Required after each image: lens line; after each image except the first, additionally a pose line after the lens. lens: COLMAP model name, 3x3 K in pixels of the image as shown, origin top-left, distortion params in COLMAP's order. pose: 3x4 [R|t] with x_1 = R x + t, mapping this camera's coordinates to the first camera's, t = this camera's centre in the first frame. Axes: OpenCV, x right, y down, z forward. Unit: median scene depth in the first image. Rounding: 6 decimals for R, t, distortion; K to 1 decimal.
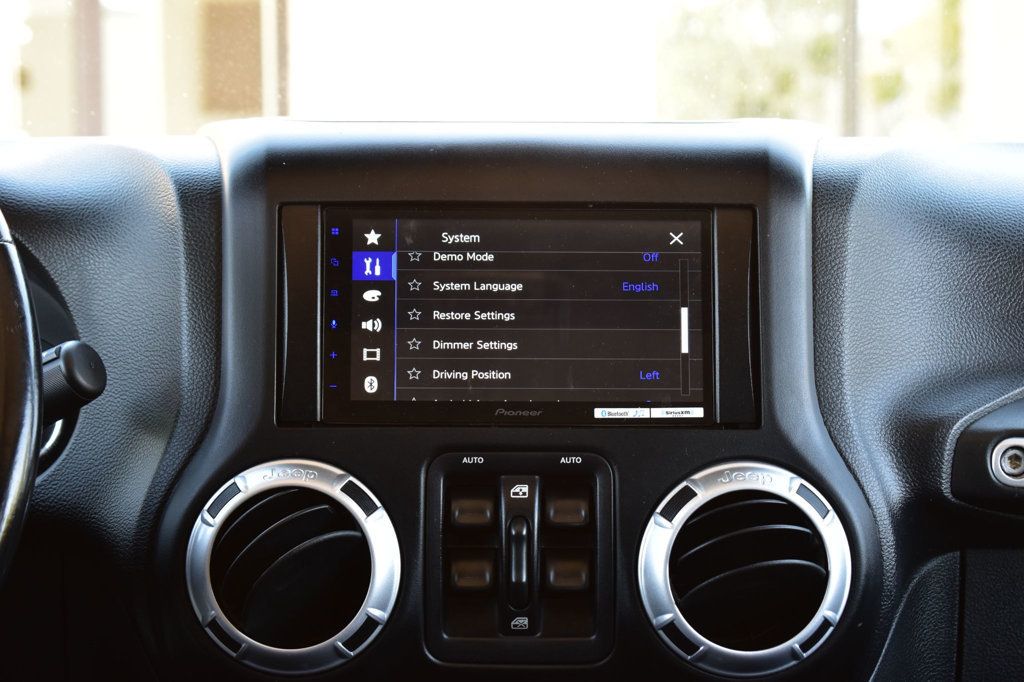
lens RADIAL K [[2264.2, 0, 511.4], [0, 2264.2, 344.2], [0, 0, 1]] dist [0.049374, 0.000000]
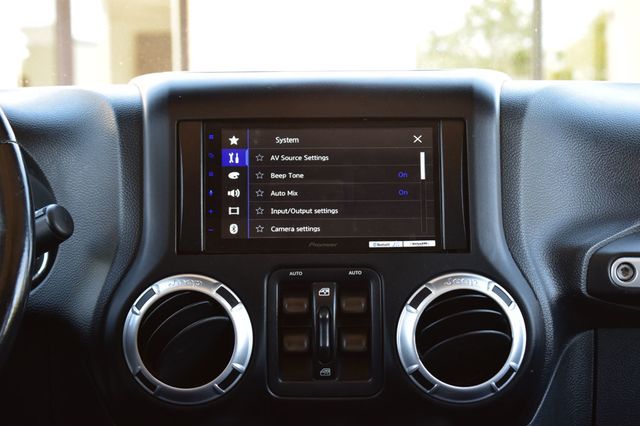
lens RADIAL K [[1415.1, 0, 321.0], [0, 1415.1, 215.9], [0, 0, 1]] dist [0.049374, 0.000000]
pose [[0.999911, -0.011982, -0.005845, 0.007847], [0.011849, 0.999681, -0.022305, 0.032271], [0.006111, 0.022234, 0.999734, -0.032490]]
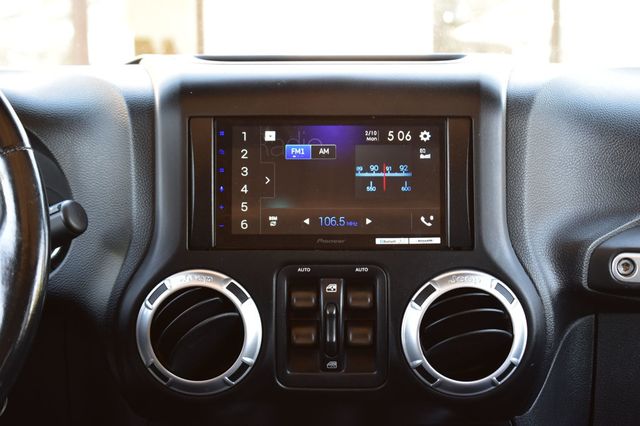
lens RADIAL K [[1415.1, 0, 316.5], [0, 1415.1, 212.2], [0, 0, 1]] dist [0.049374, 0.000000]
pose [[0.999817, -0.003586, -0.018799, 0.012426], [0.004878, 0.997594, 0.069149, -0.064679], [0.018506, -0.069228, 0.997429, -0.054228]]
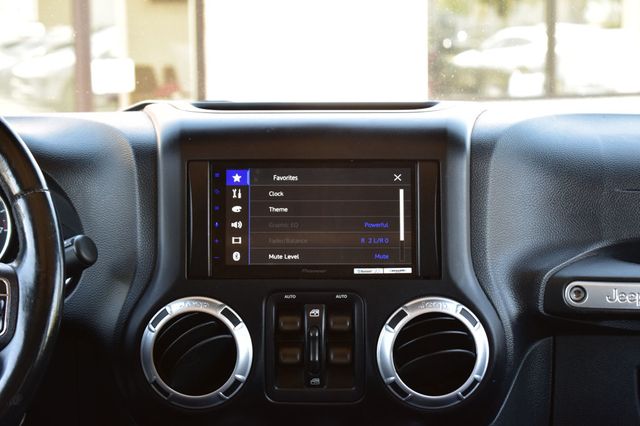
lens RADIAL K [[1415.1, 0, 319.9], [0, 1415.1, 212.4], [0, 0, 1]] dist [0.049374, 0.000000]
pose [[0.999836, -0.004998, -0.017401, 0.029026], [0.005911, 0.998585, 0.052858, -0.081904], [0.017112, -0.052952, 0.998450, -0.184058]]
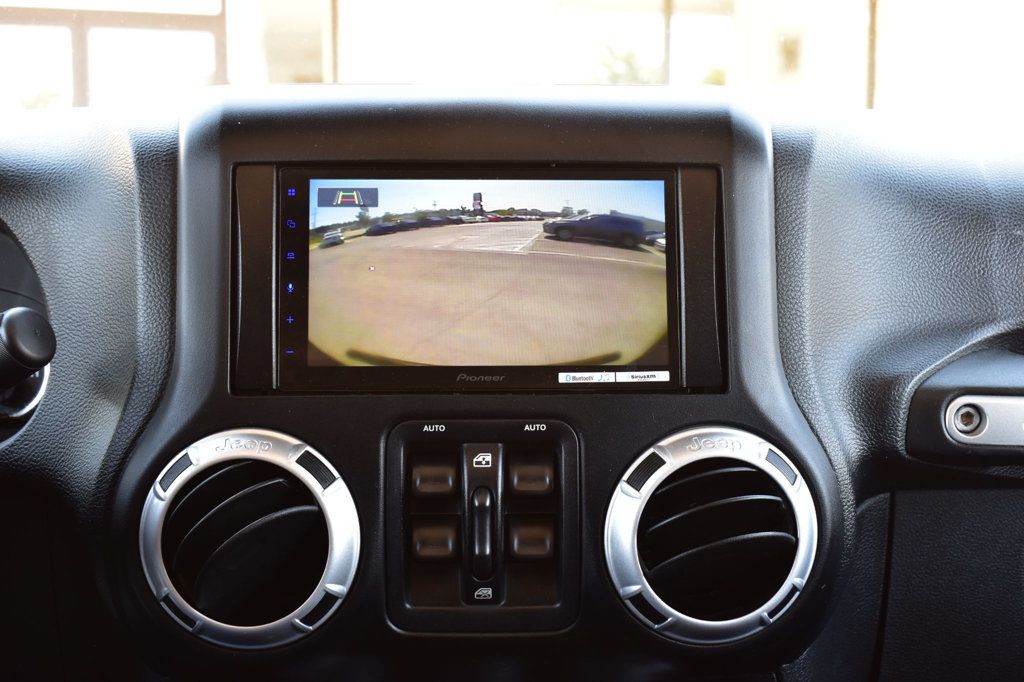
lens RADIAL K [[1245.1, 0, 513.9], [0, 1245.1, 341.3], [0, 0, 1]] dist [-0.049076, 0.000000]
pose [[0.999397, -0.006077, 0.034184, -0.000838], [0.004213, 0.998514, 0.054335, -0.014629], [-0.034463, -0.054158, 0.997937, 0.466922]]
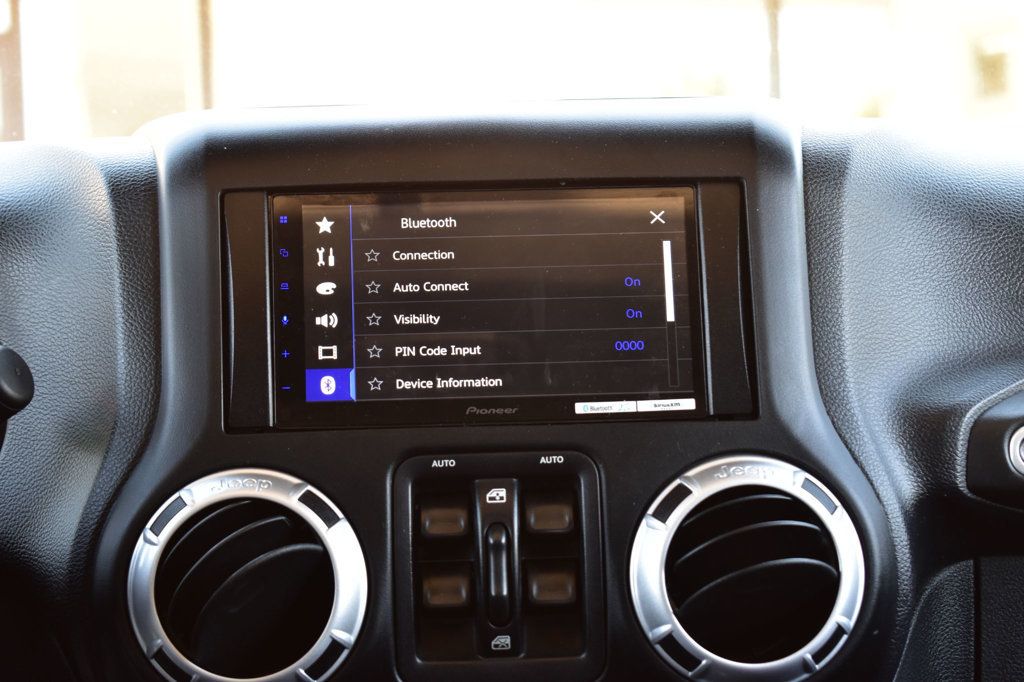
lens RADIAL K [[2264.2, 0, 509.1], [0, 2264.2, 349.5], [0, 0, 1]] dist [0.049374, 0.000000]
pose [[0.999060, -0.031032, 0.030258, -0.016699], [0.032658, 0.997963, -0.054795, 0.055912], [-0.028496, 0.055732, 0.998039, 0.093420]]
